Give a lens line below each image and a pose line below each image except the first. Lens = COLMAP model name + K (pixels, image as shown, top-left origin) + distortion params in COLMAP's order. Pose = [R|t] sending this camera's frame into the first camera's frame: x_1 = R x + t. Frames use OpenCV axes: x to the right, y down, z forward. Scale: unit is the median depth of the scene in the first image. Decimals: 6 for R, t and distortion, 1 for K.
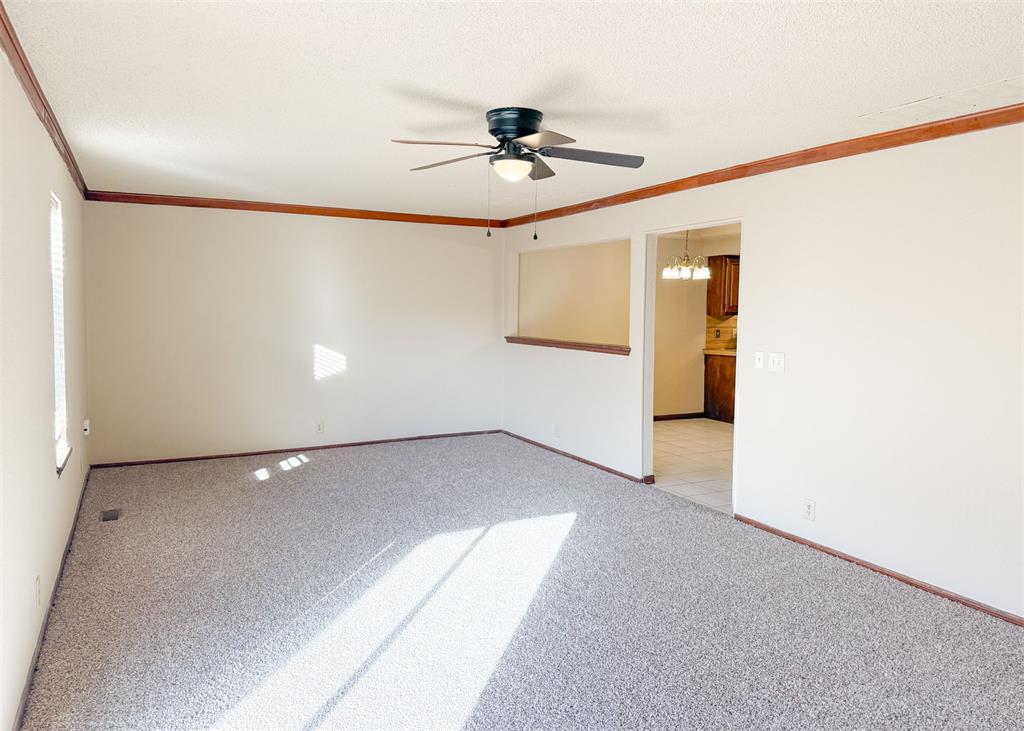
lens RADIAL K [[718.3, 0, 515.7], [0, 718.3, 347.3], [0, 0, 1]] dist [0.117297, -0.159480]
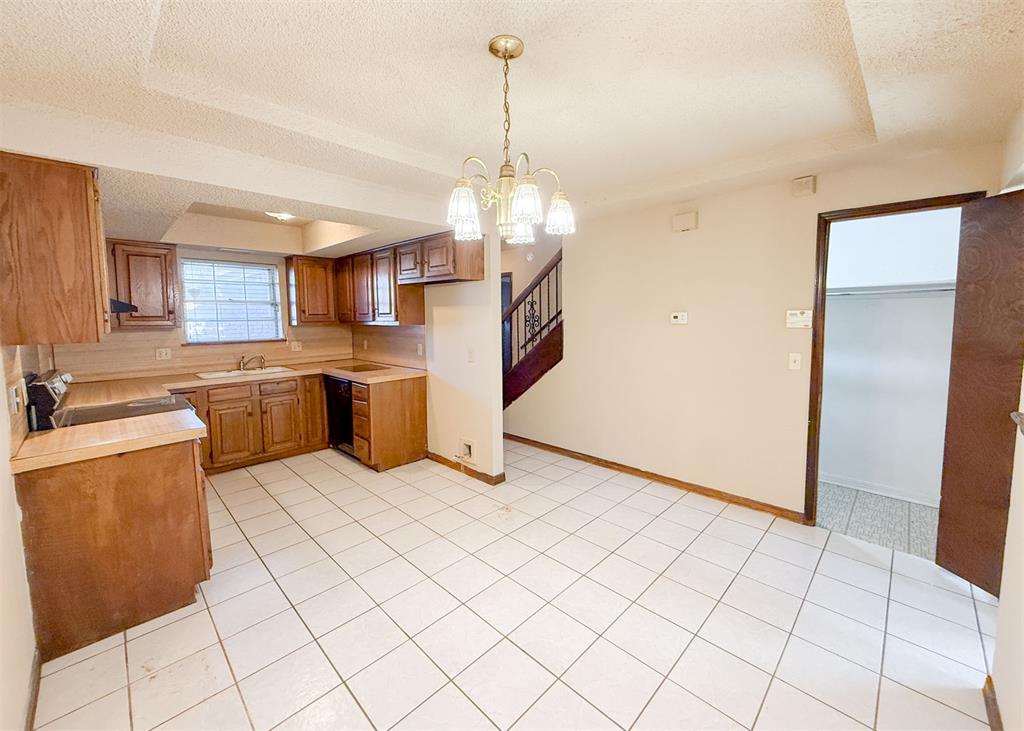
lens RADIAL K [[411.7, 0, 508.7], [0, 411.7, 344.5], [0, 0, 1]] dist [-0.000232, -0.000025]
pose [[-0.304547, -0.077127, 0.949370, 0.035336], [0.065255, 0.992685, 0.101579, -0.048793], [-0.950259, 0.092887, -0.297286, 0.847707]]
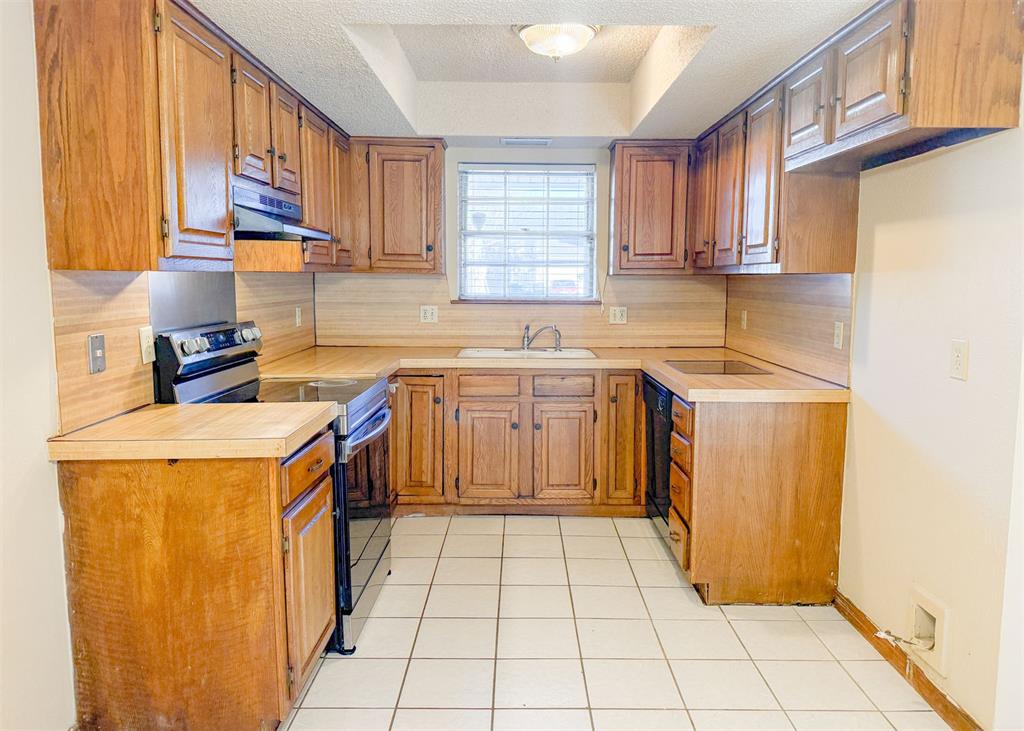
lens RADIAL K [[718.3, 0, 515.7], [0, 718.3, 347.3], [0, 0, 1]] dist [0.117297, -0.159480]
pose [[0.456279, -0.094079, 0.884850, 0.138276], [0.053376, 0.995498, 0.078319, -0.031976], [-0.888235, 0.011494, 0.459246, 0.787244]]
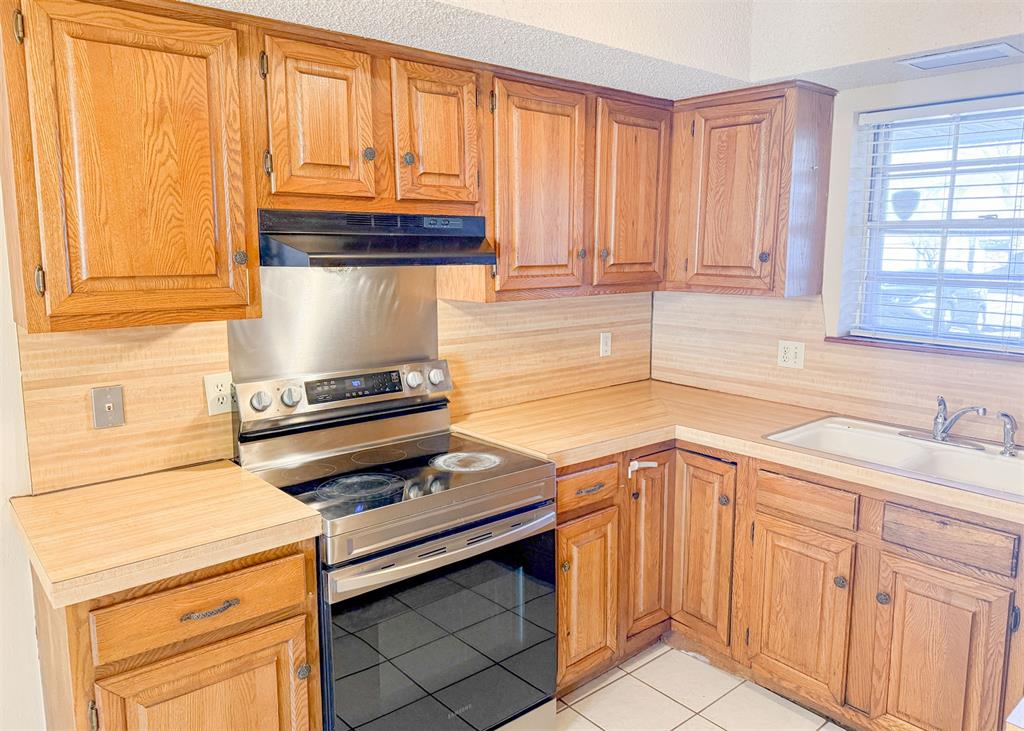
lens RADIAL K [[718.3, 0, 515.7], [0, 718.3, 347.3], [0, 0, 1]] dist [0.117297, -0.159480]
pose [[0.972193, -0.038658, 0.230966, 0.347163], [0.019796, 0.996317, 0.083431, -0.051242], [-0.233341, -0.076539, 0.969378, 0.780398]]
